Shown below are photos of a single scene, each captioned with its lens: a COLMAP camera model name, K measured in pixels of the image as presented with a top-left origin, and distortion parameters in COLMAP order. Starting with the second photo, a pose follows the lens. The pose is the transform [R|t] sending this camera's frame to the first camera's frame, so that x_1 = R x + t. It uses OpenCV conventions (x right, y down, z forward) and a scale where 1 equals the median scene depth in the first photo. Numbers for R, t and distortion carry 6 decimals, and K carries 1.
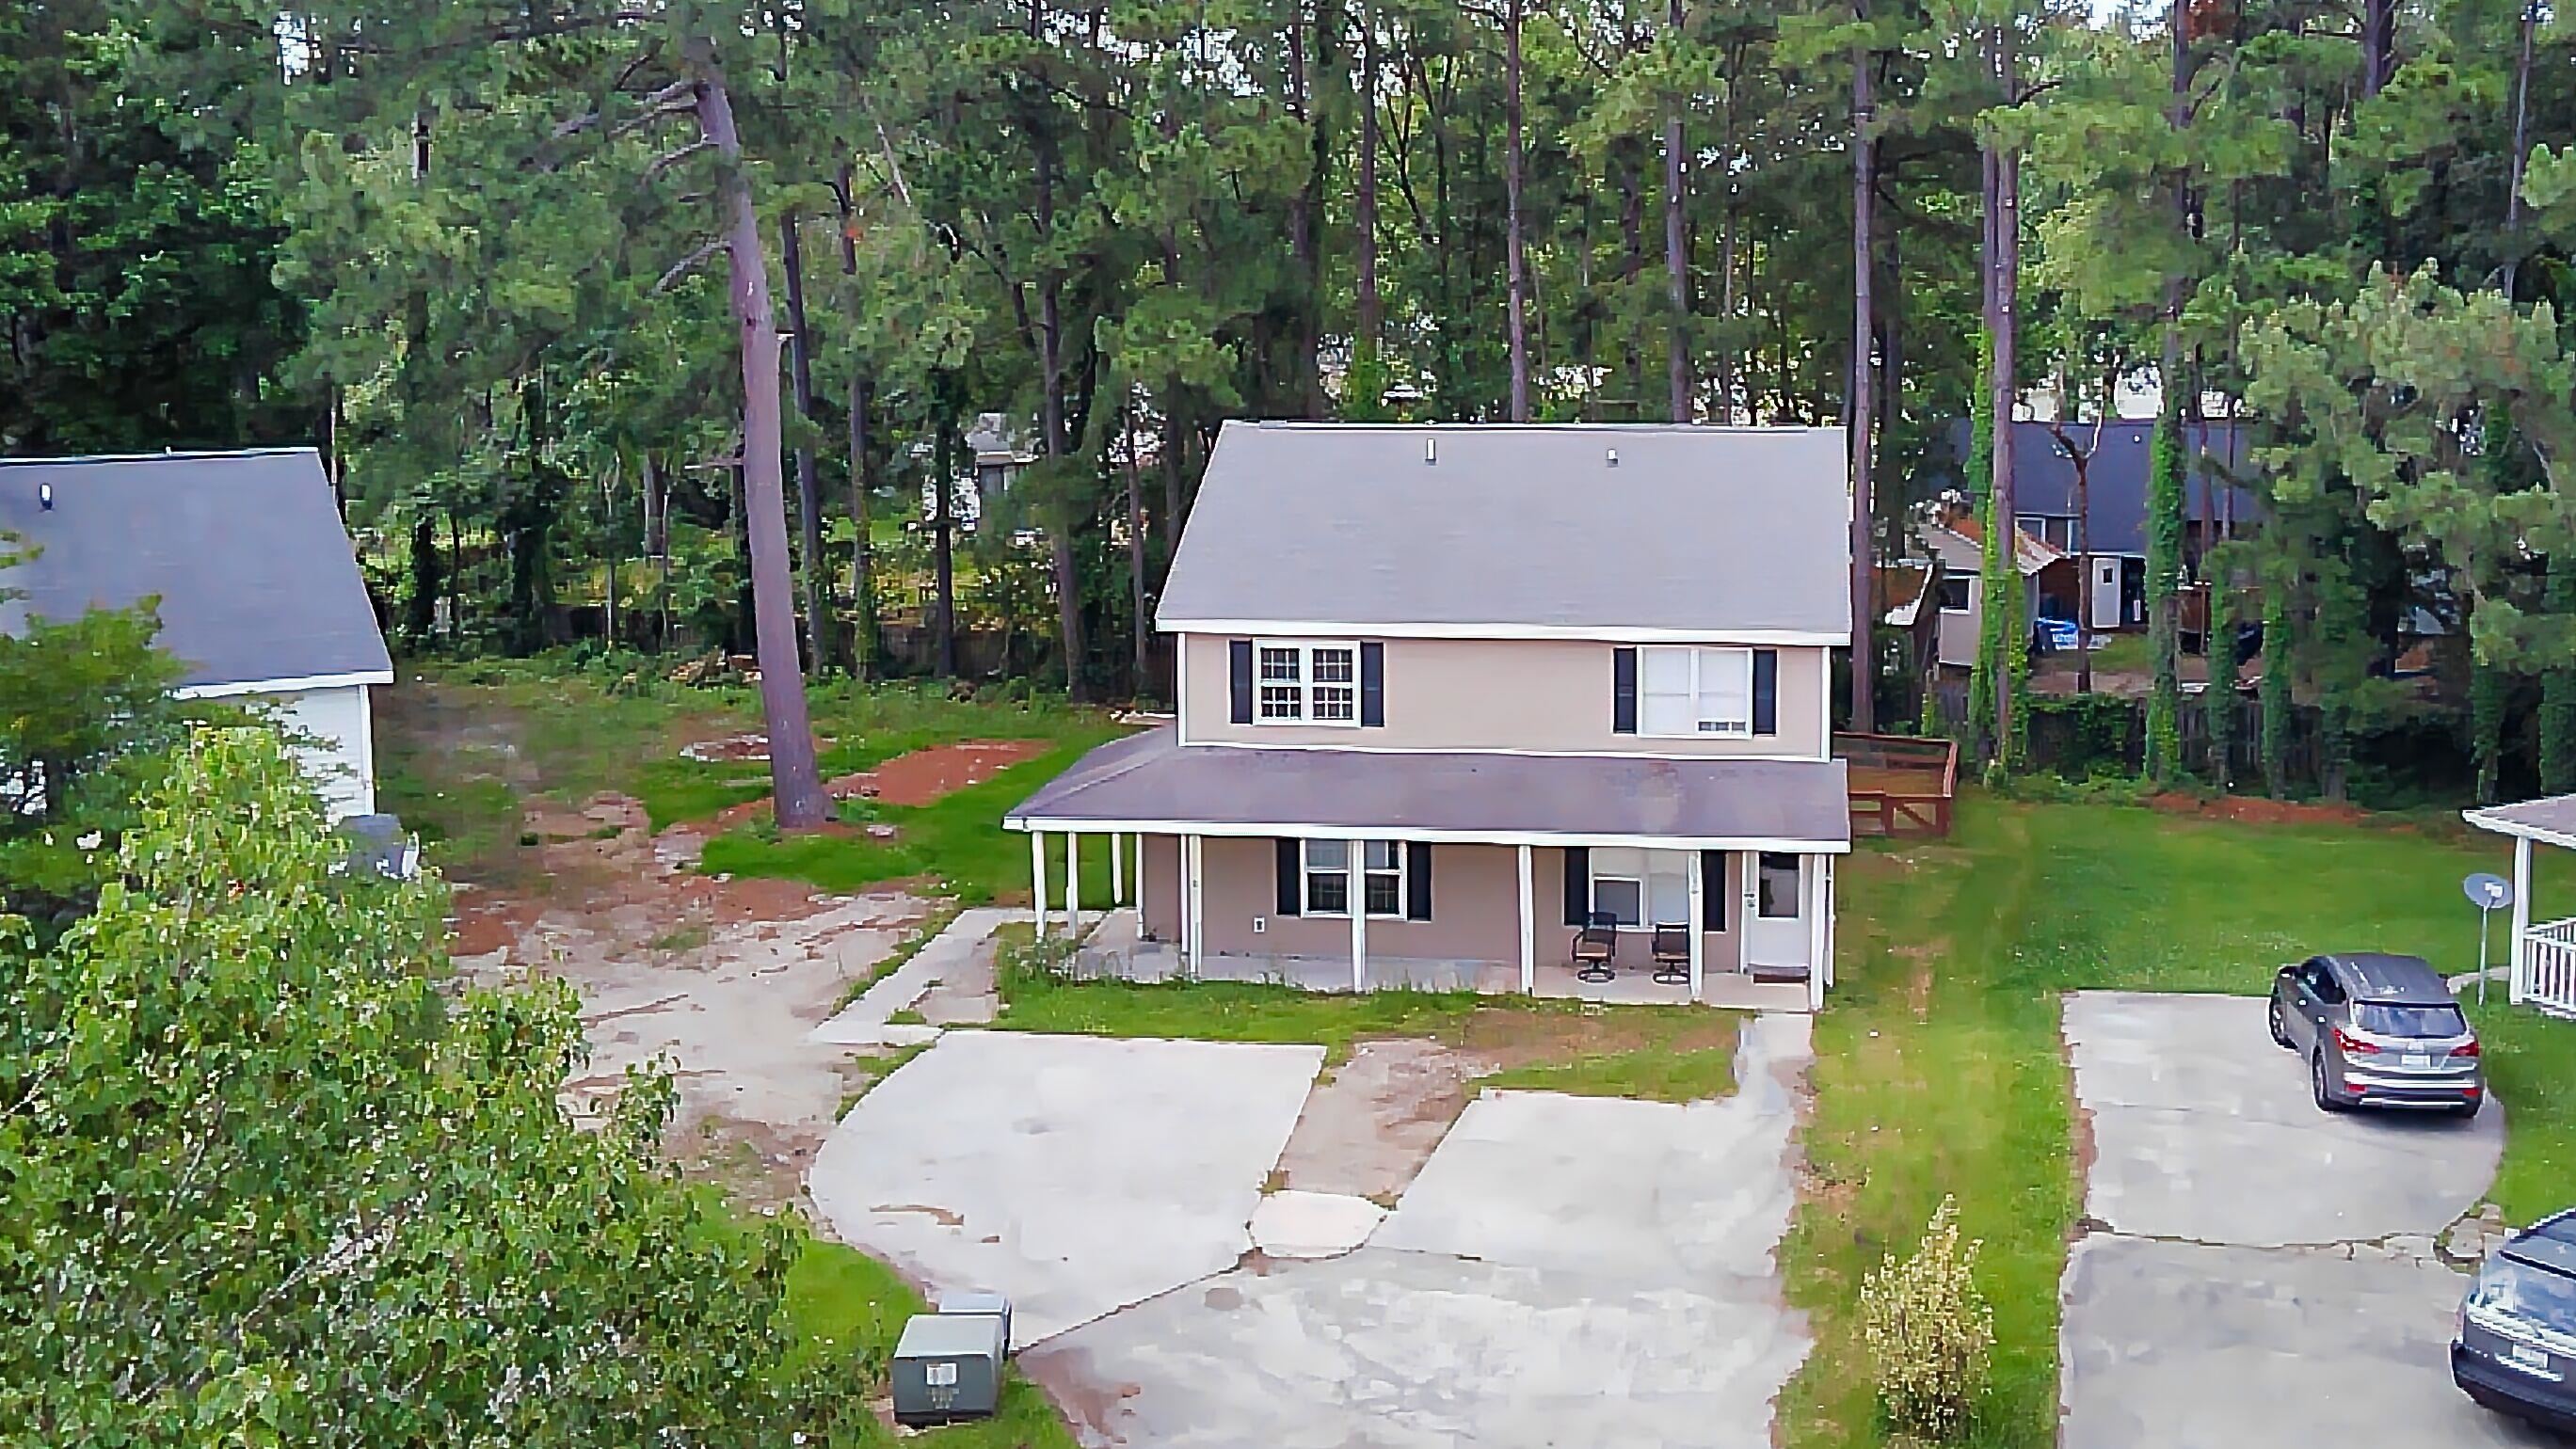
lens RADIAL K [[2635.8, 0, 1409.6], [0, 2635.8, 499.6], [0, 0, 1]] dist [0.083603, -0.195292]
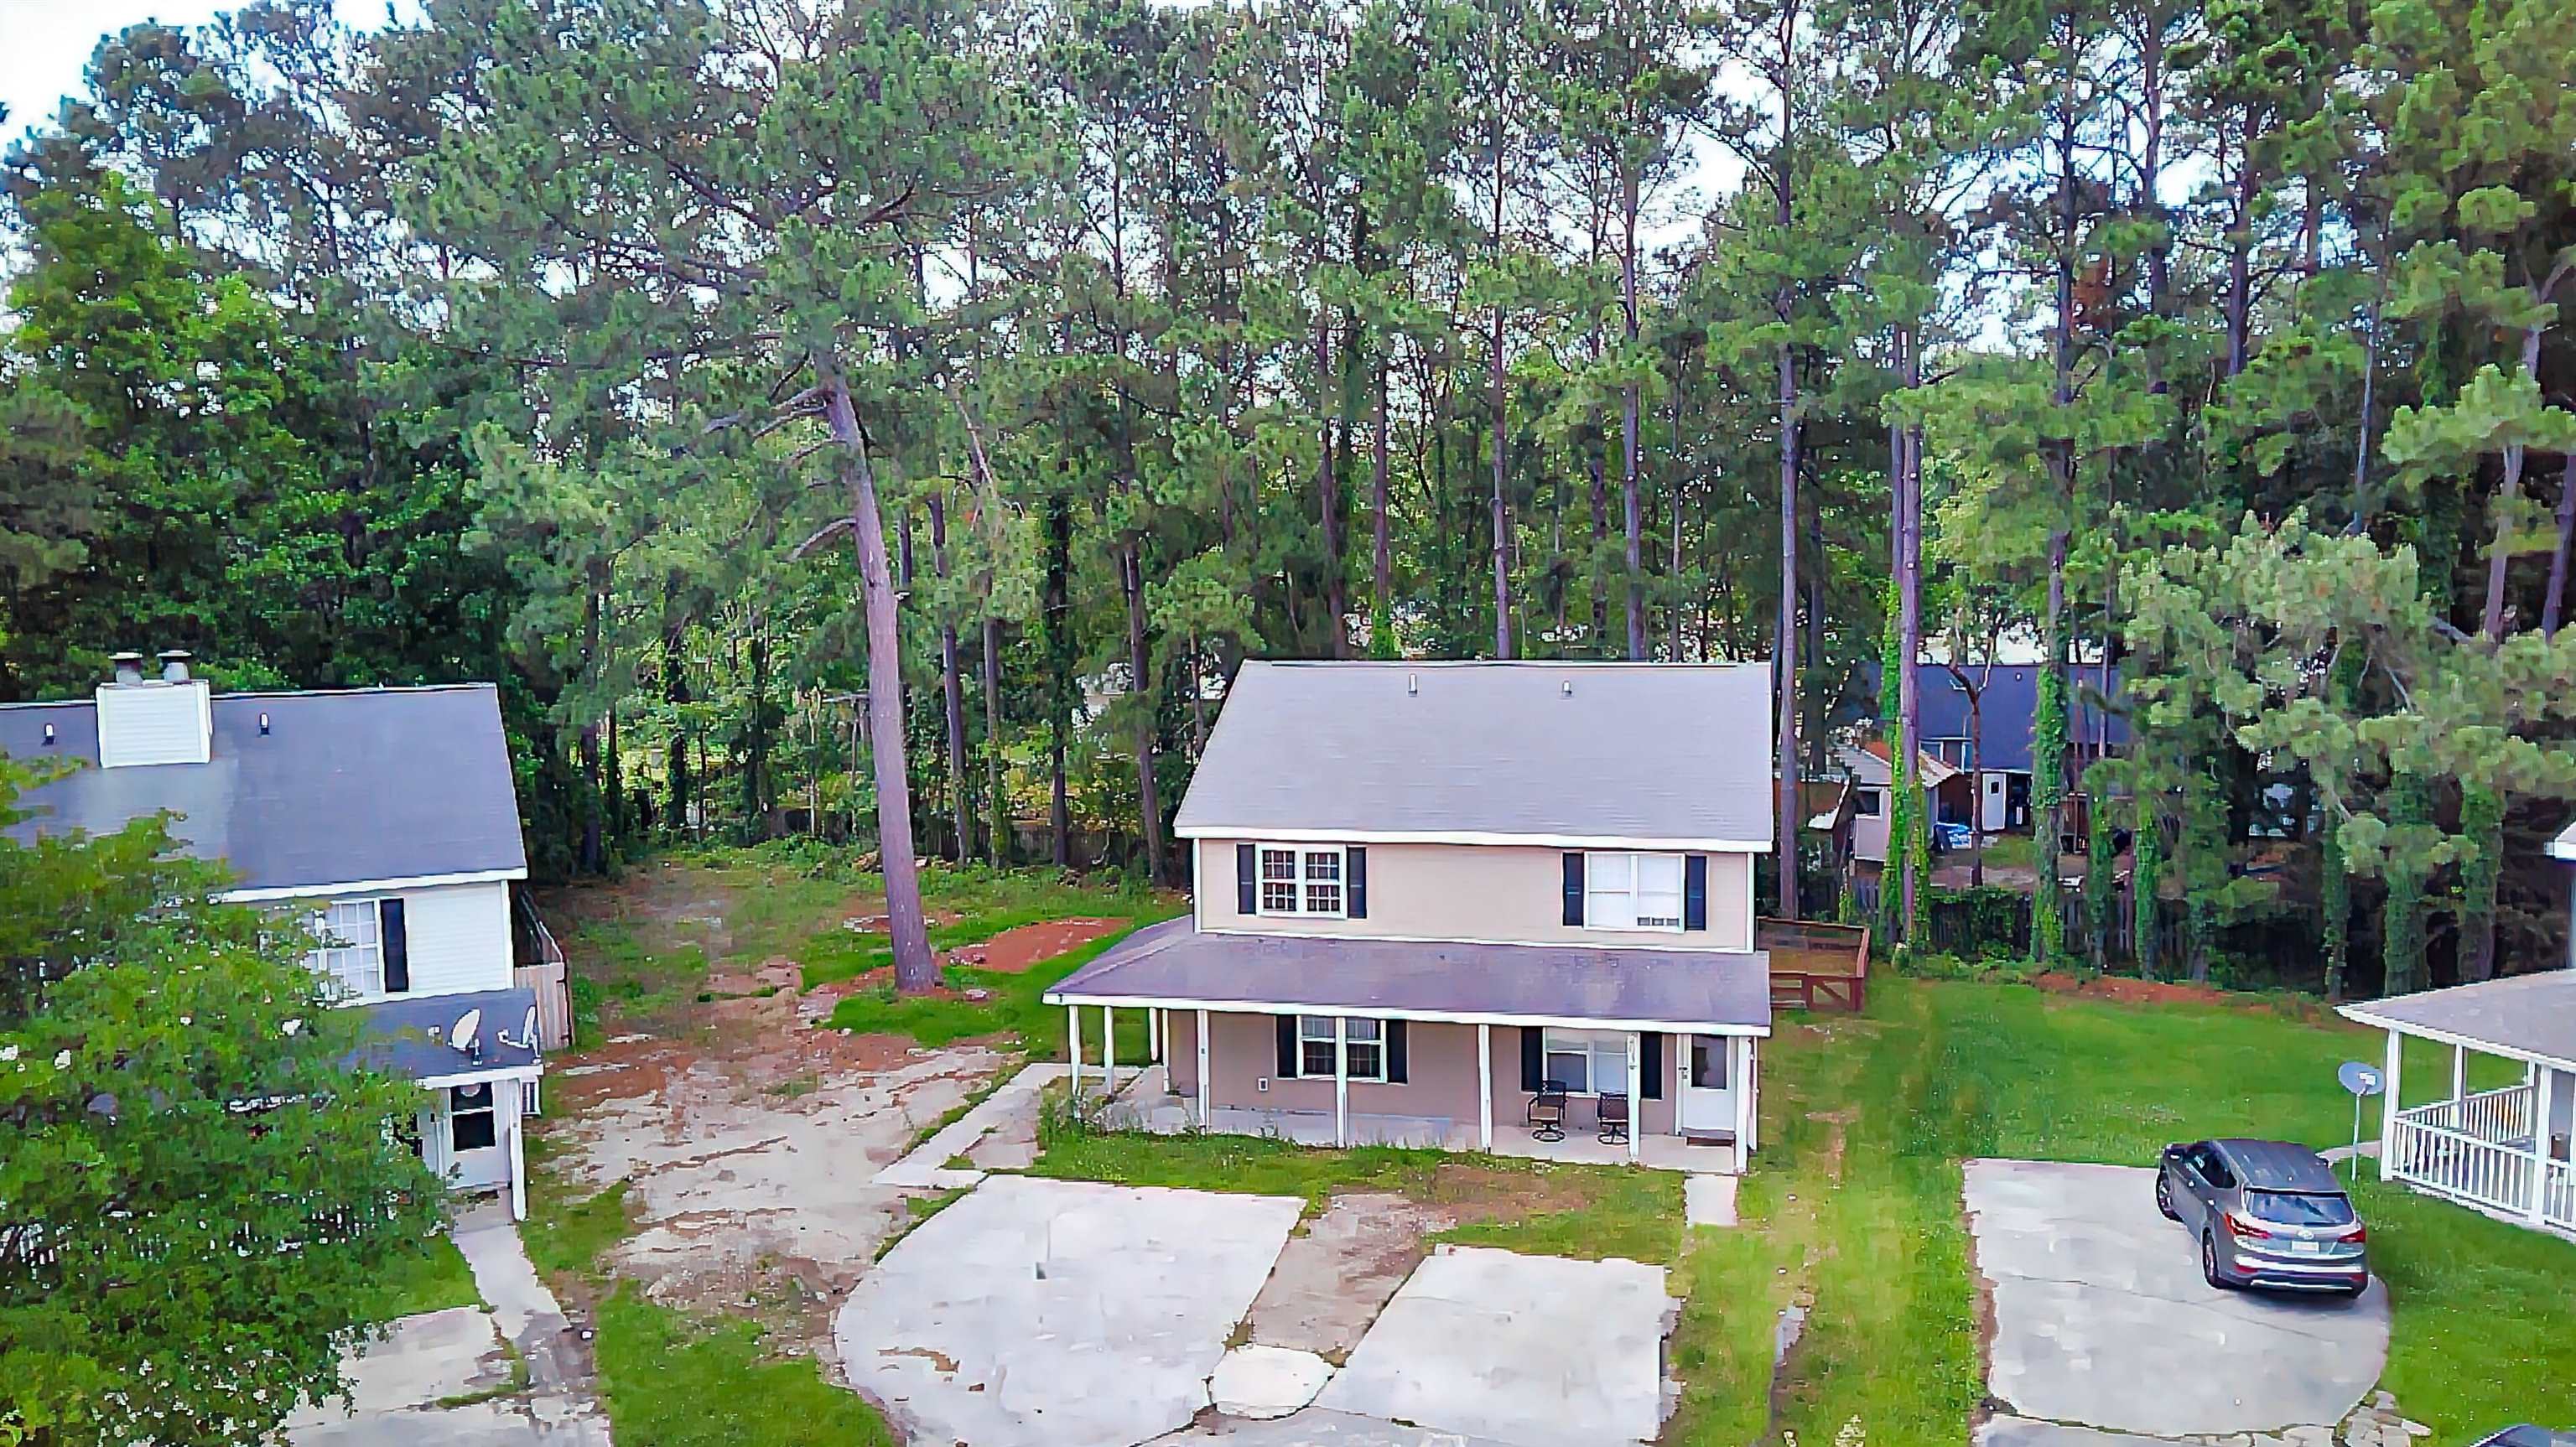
lens RADIAL K [[1892.6, 0, 1288.0], [0, 1892.6, 723.5], [0, 0, 1]] dist [0.051635, -0.083291]
pose [[0.995562, -0.001534, -0.094096, 0.035424], [0.001274, 0.999995, -0.002825, 0.001704], [0.094100, 0.002693, 0.995559, 0.159563]]
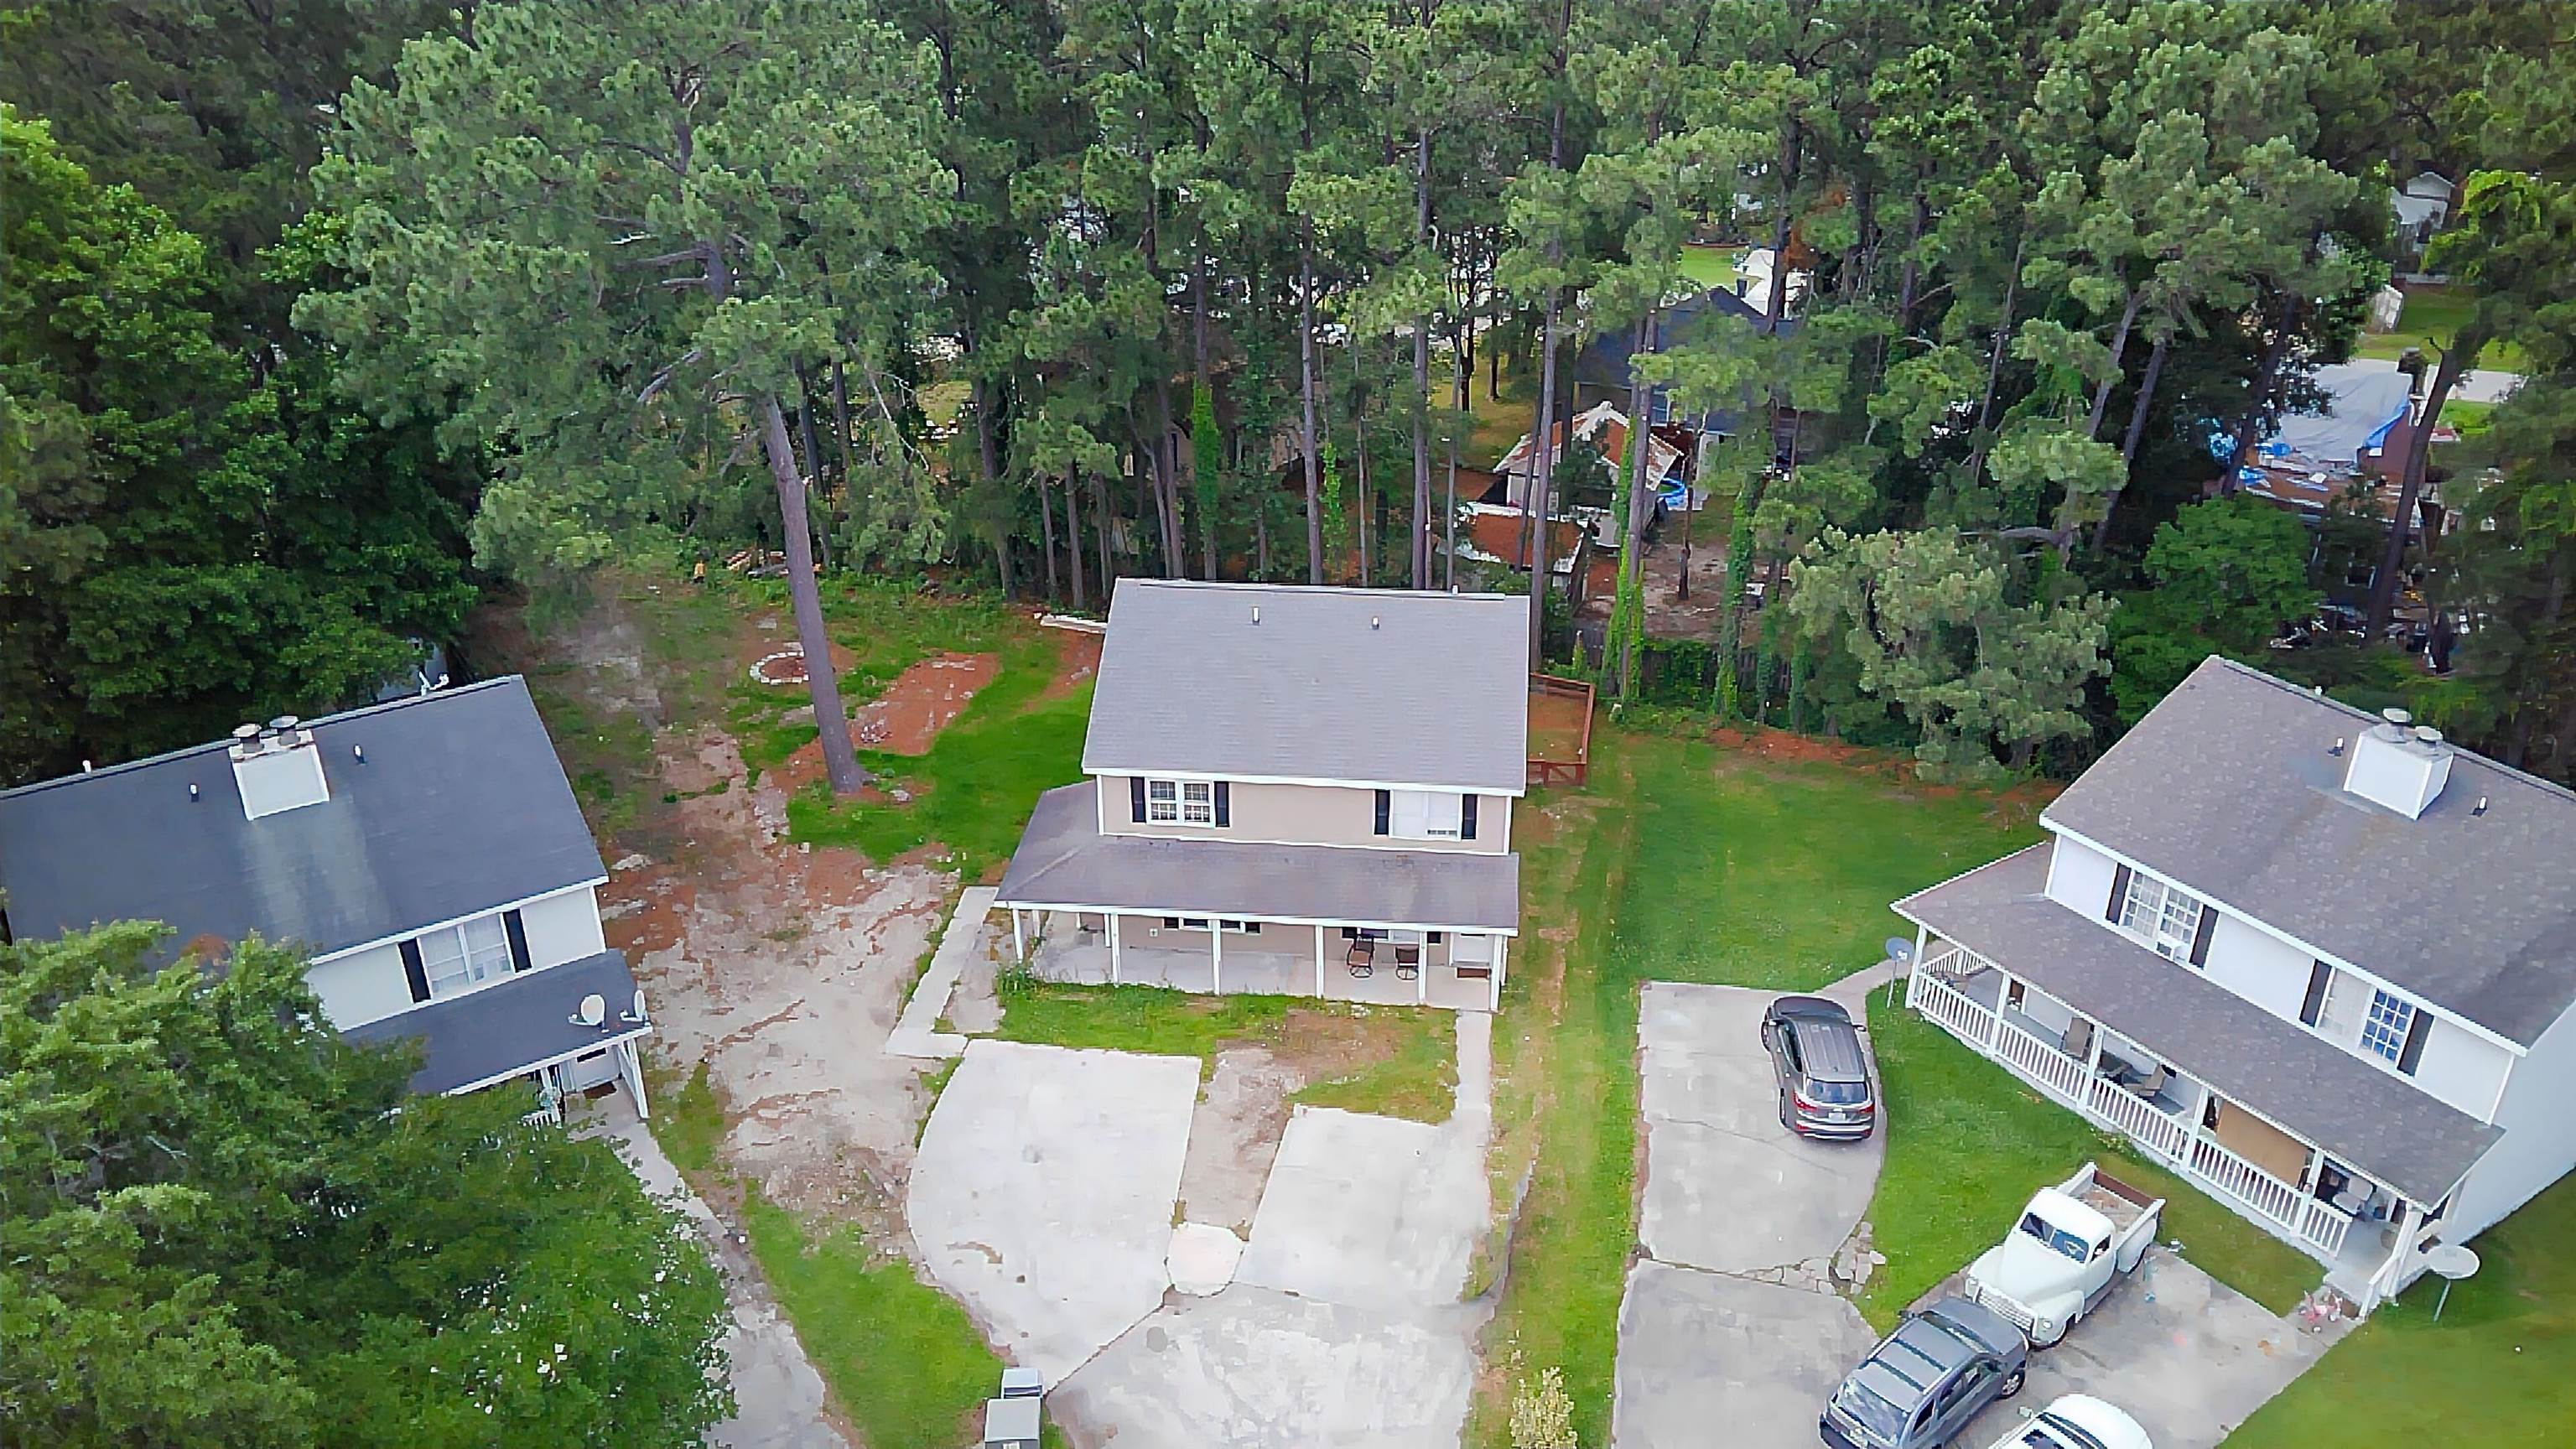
lens RADIAL K [[1892.8, 0, 1288.0], [0, 1892.8, 724.5], [0, 0, 1]] dist [0.051635, -0.083291]
pose [[0.999233, -0.015612, 0.035910, -0.014691], [0.001750, 0.933973, 0.357339, -0.381843], [-0.039118, -0.357002, 0.933284, -0.039710]]
